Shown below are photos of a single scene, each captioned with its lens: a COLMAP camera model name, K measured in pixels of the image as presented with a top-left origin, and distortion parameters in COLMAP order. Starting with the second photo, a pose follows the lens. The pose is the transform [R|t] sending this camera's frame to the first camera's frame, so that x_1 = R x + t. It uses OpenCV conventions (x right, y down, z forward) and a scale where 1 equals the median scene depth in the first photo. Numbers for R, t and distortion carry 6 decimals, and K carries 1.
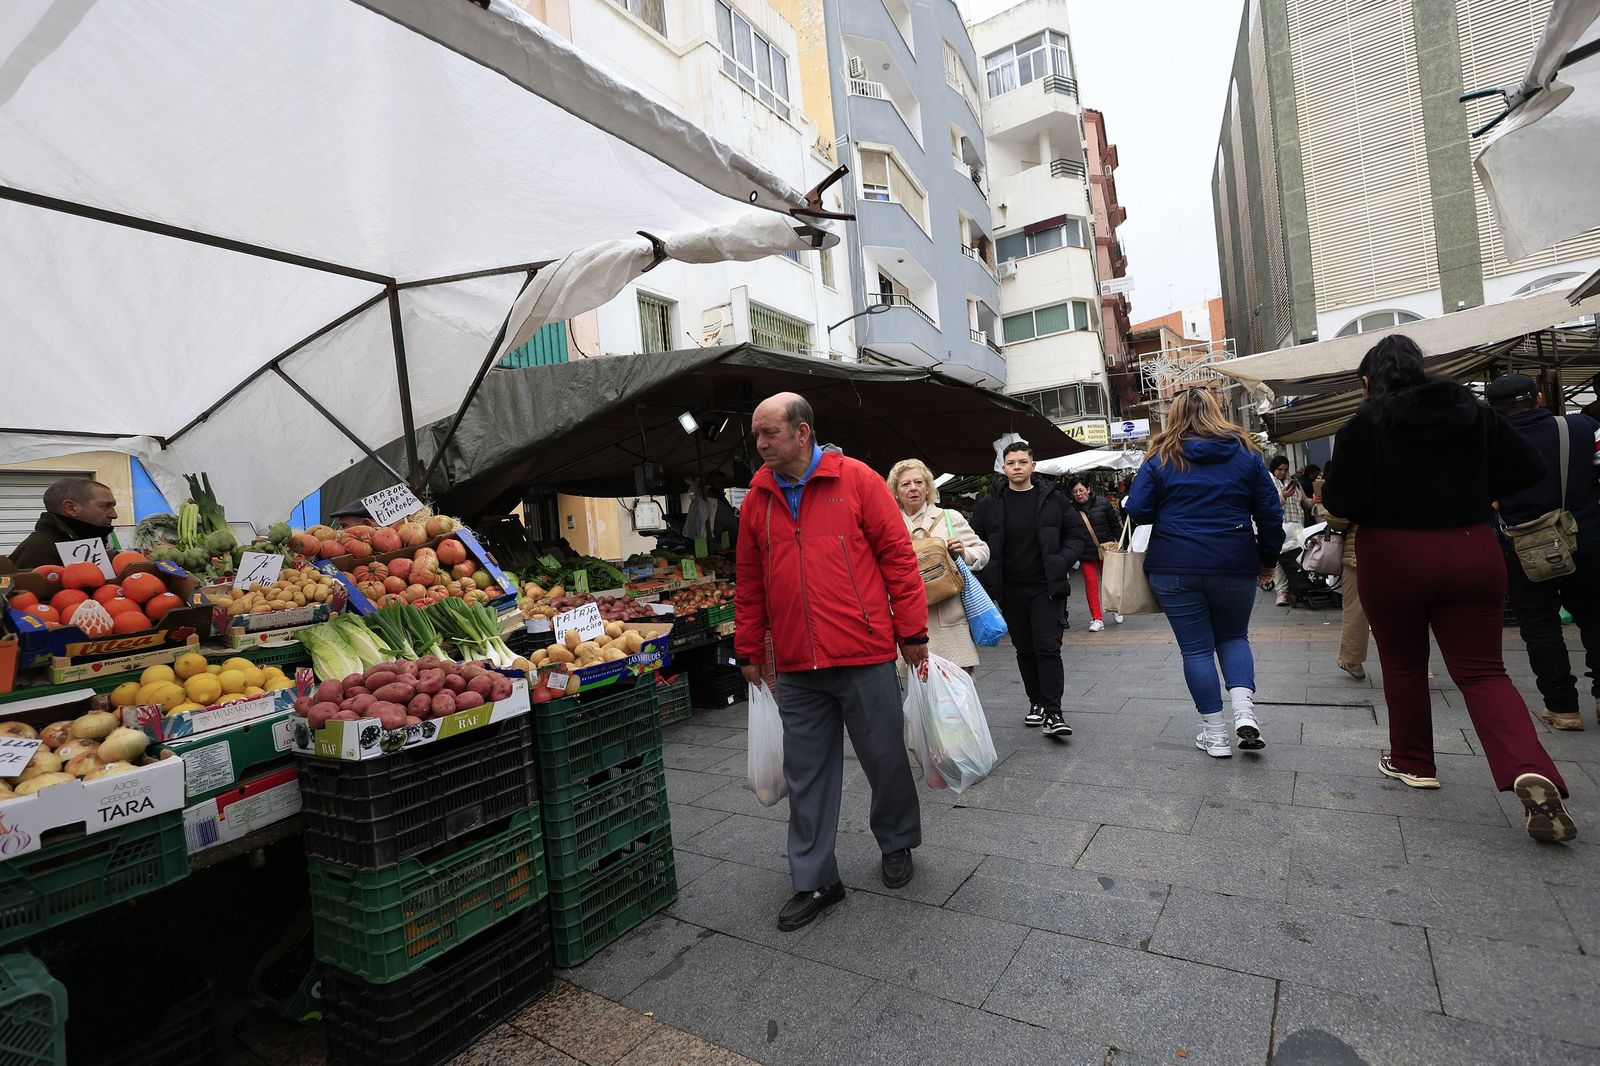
lens RADIAL K [[734.7, 0, 794.3], [0, 734.7, 533.1], [0, 0, 1]] dist [-0.004289, 0.000528]
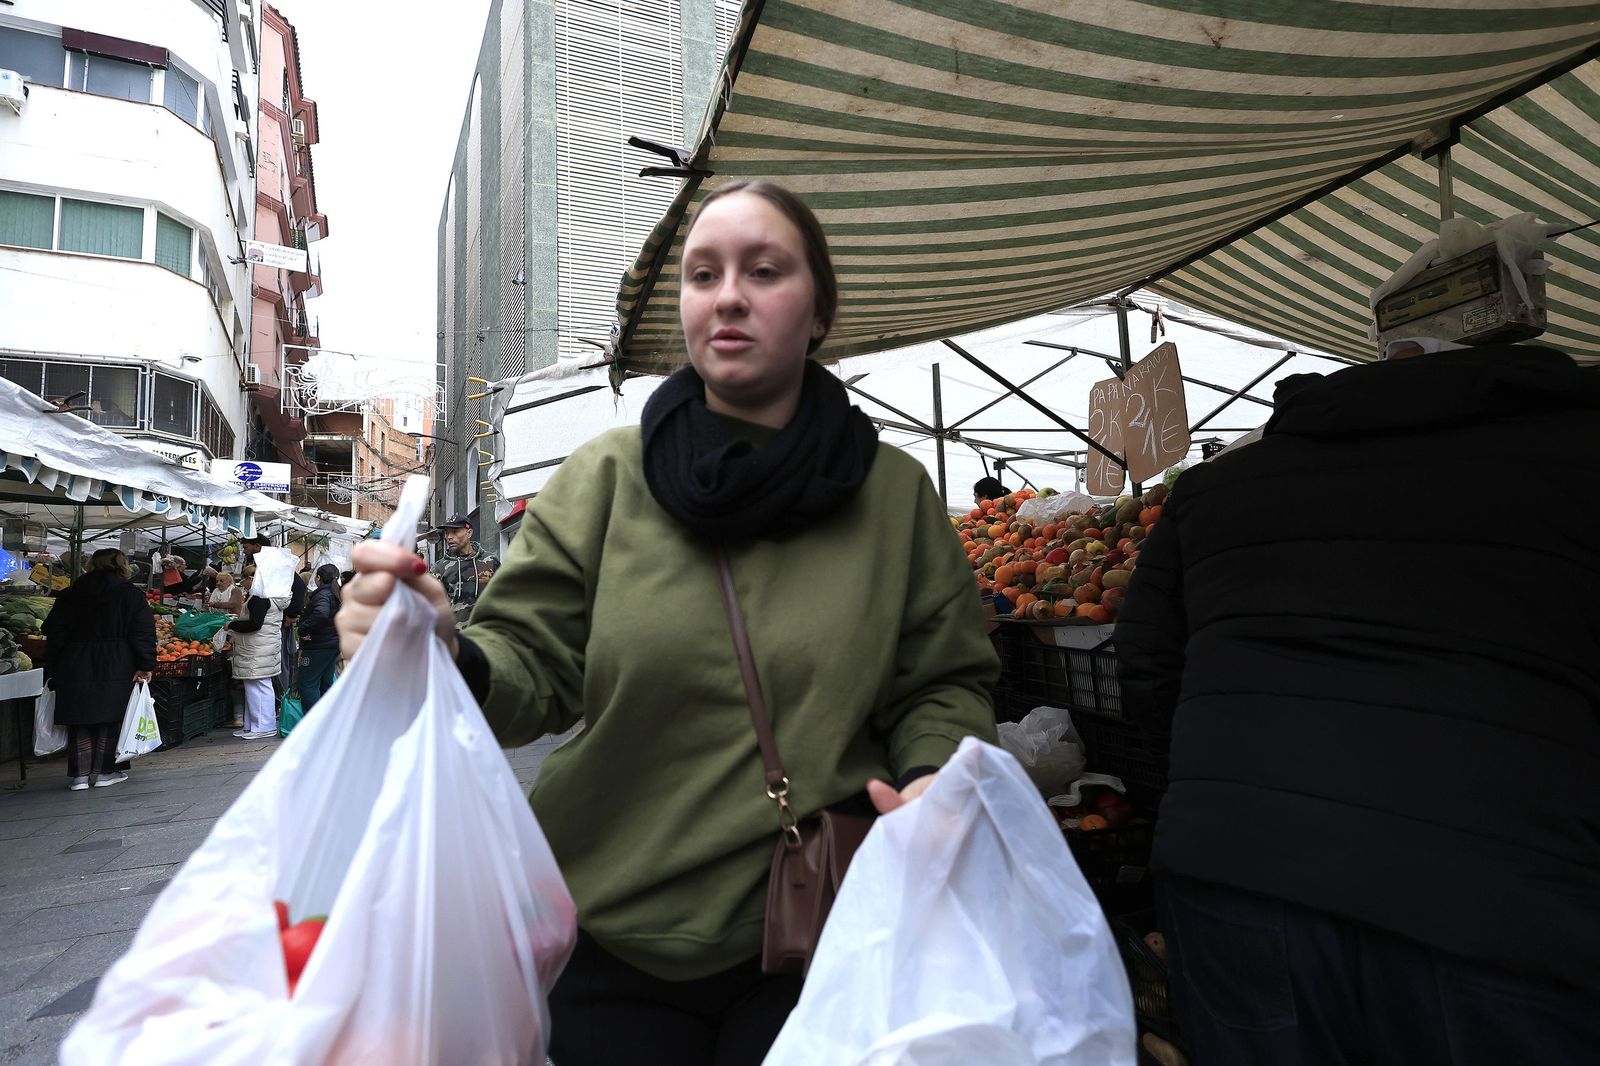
lens RADIAL K [[734.7, 0, 794.3], [0, 734.7, 533.1], [0, 0, 1]] dist [-0.004289, 0.000528]
pose [[0.541425, 0.143797, 0.828361, 0.228181], [-0.017990, 0.987021, -0.159581, -0.020951], [-0.840557, 0.071499, 0.536985, 0.367705]]
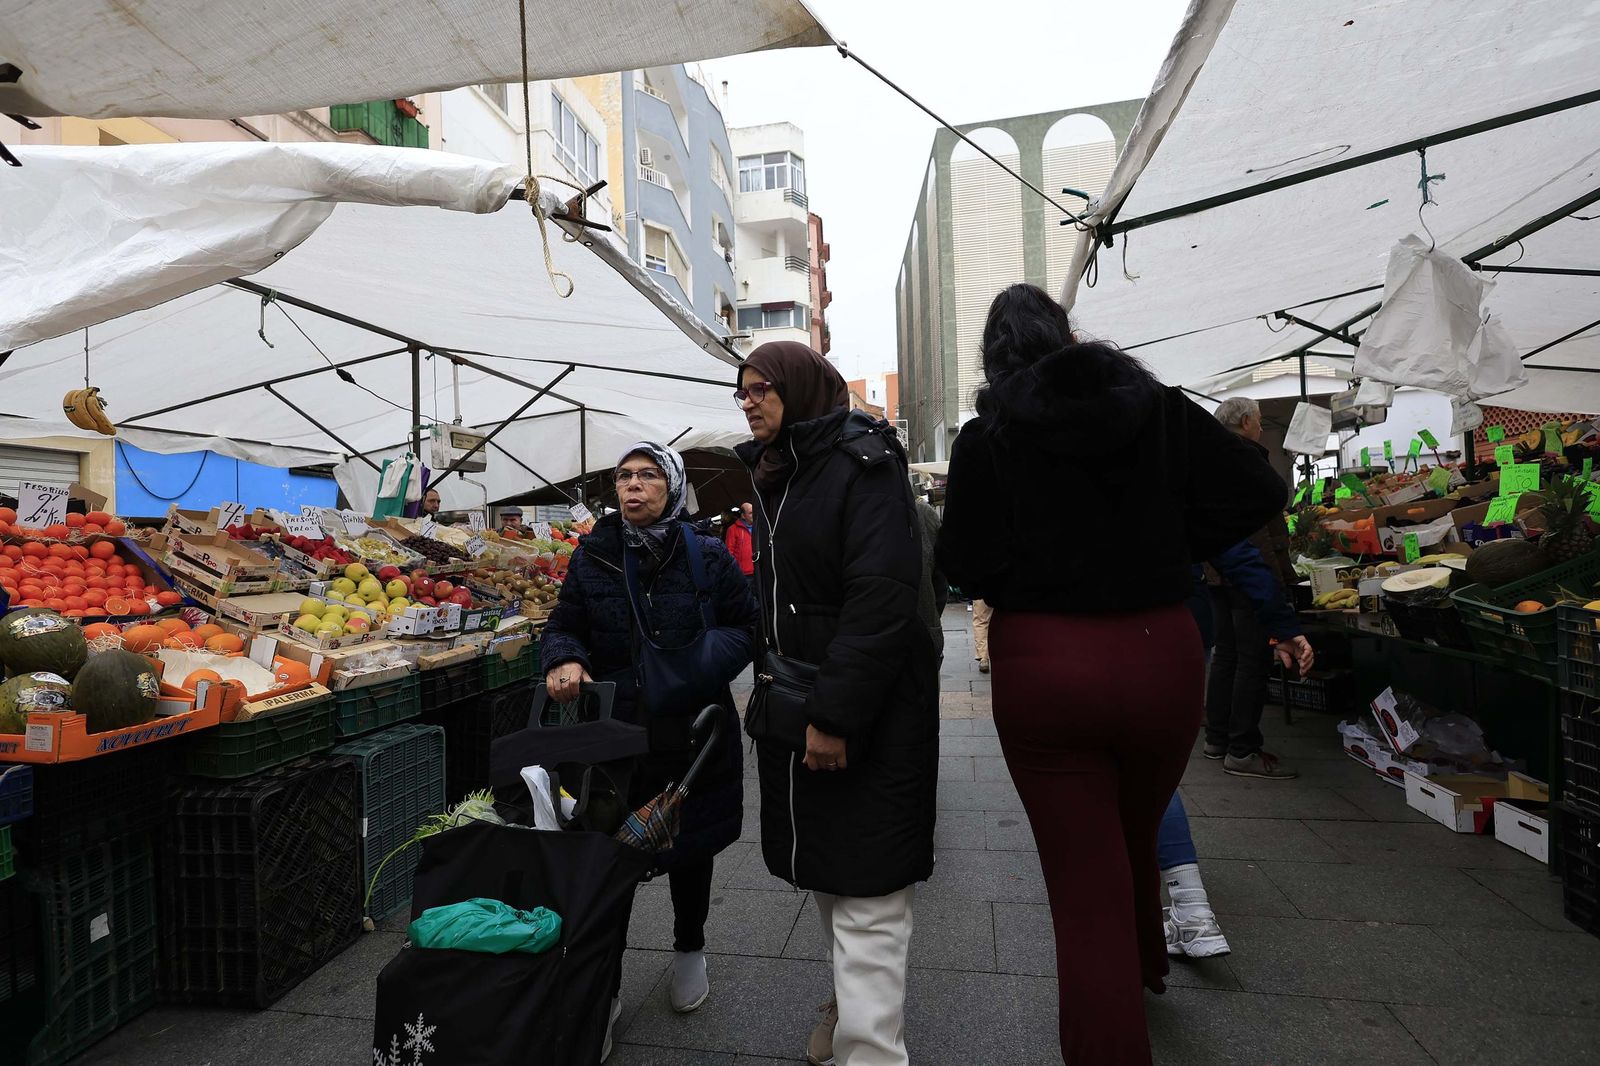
lens RADIAL K [[734.7, 0, 794.3], [0, 734.7, 533.1], [0, 0, 1]] dist [-0.004289, 0.000528]
pose [[0.917004, 0.067302, 0.393159, -0.088500], [-0.054643, 0.997566, -0.043316, 0.008441], [-0.395117, 0.018238, 0.918450, -0.126972]]
